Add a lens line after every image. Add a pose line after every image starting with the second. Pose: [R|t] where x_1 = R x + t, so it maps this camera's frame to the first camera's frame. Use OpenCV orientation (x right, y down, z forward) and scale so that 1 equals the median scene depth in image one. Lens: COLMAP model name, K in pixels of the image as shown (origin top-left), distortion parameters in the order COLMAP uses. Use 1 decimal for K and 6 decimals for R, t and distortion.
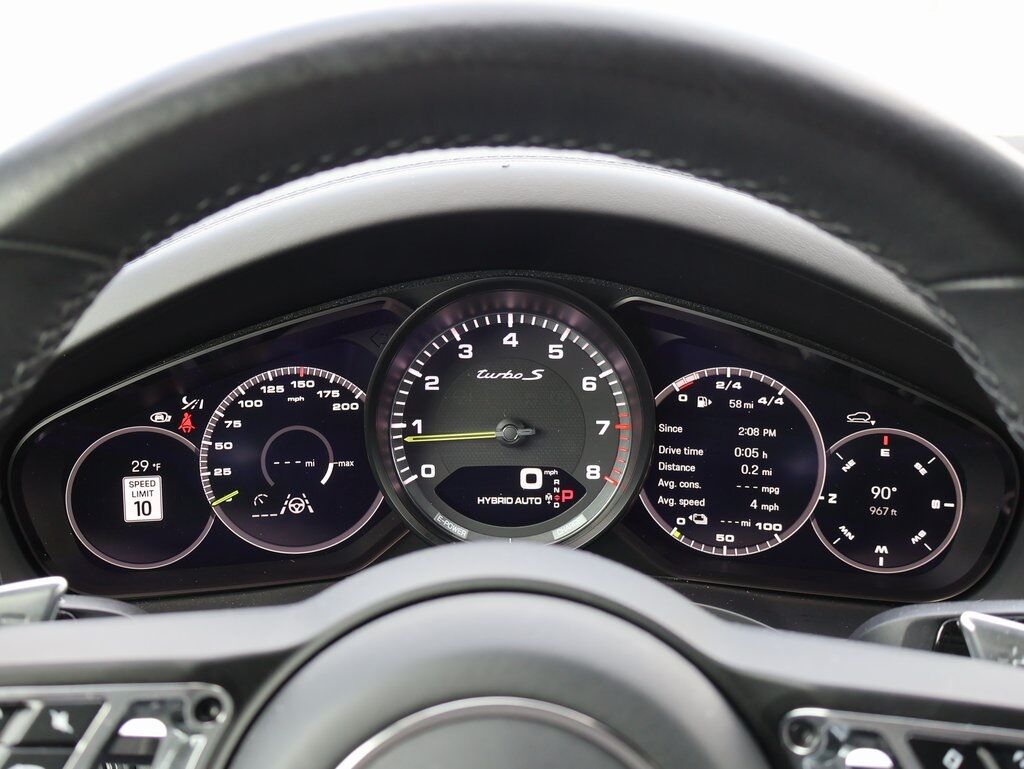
lens RADIAL K [[1115.2, 0, 512.0], [0, 1115.2, 384.5], [0, 0, 1]] dist [-0.022704, -0.005057]
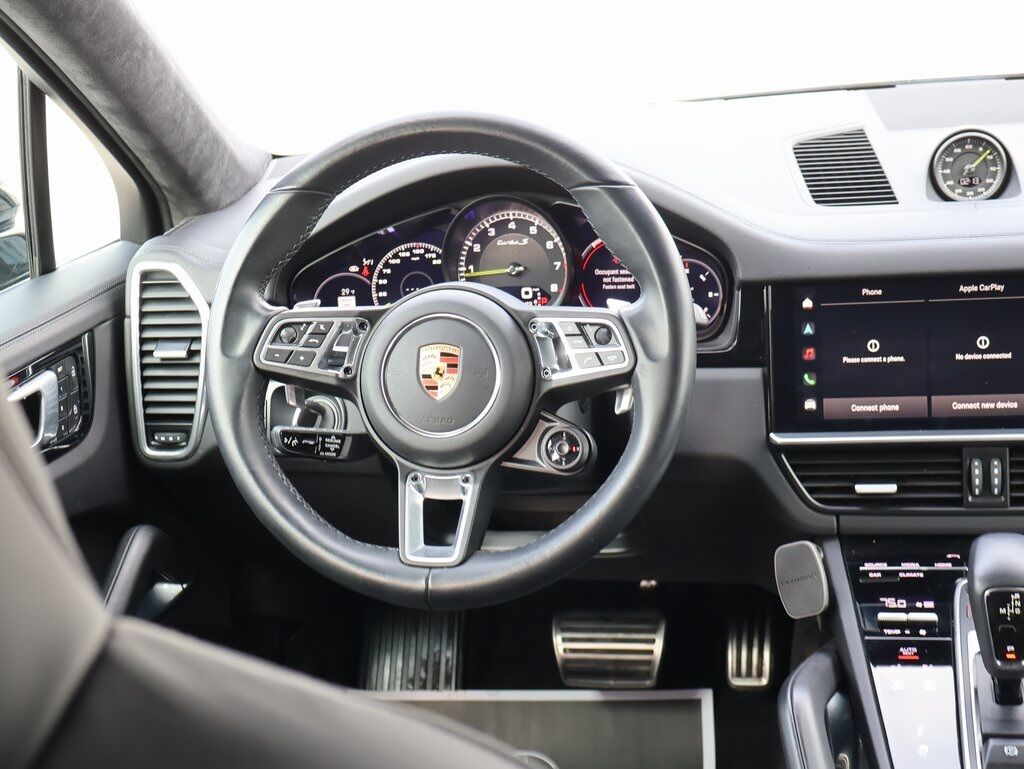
lens RADIAL K [[1367.4, 0, 512.0], [0, 1367.4, 384.5], [0, 0, 1]] dist [-0.013000, 0.024328]
pose [[0.977909, -0.020371, -0.208038, 0.525735], [0.026364, 0.999312, 0.026072, 0.191314], [0.207364, -0.030981, 0.977773, -1.519890]]
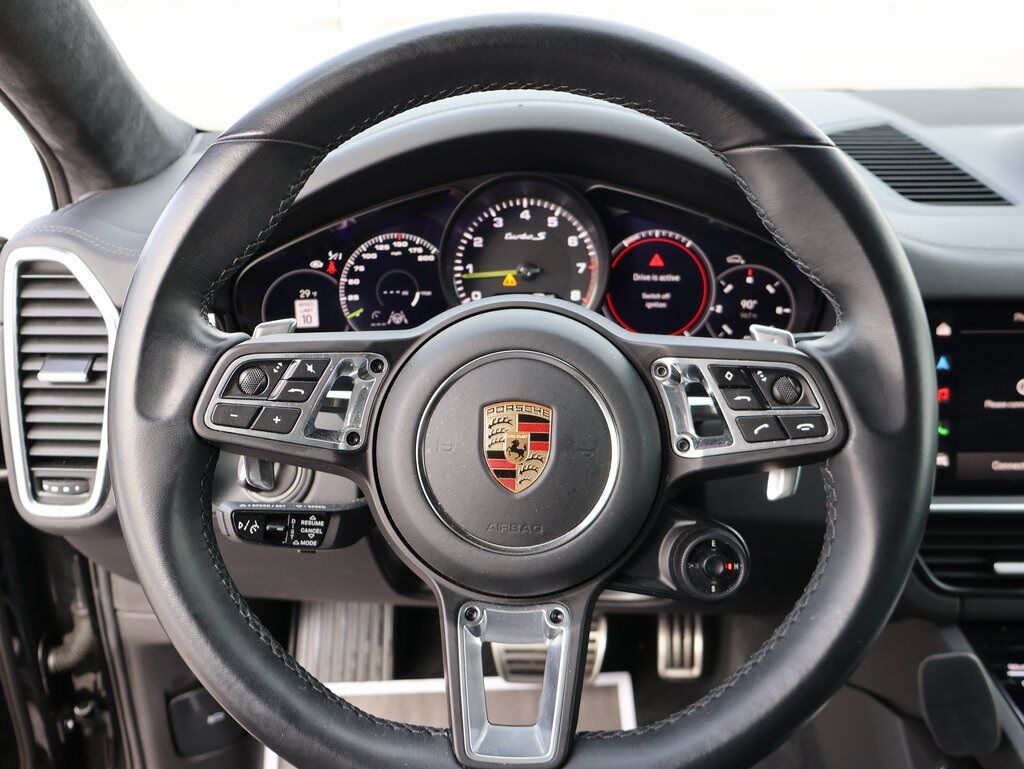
lens RADIAL K [[890.3, 0, 512.0], [0, 890.3, 384.5], [0, 0, 1]] dist [-0.008551, -0.017417]
pose [[0.999696, -0.006061, -0.023884, 0.009130], [0.008187, 0.995911, 0.089971, 0.091305], [0.023242, -0.090140, 0.995658, -0.340153]]
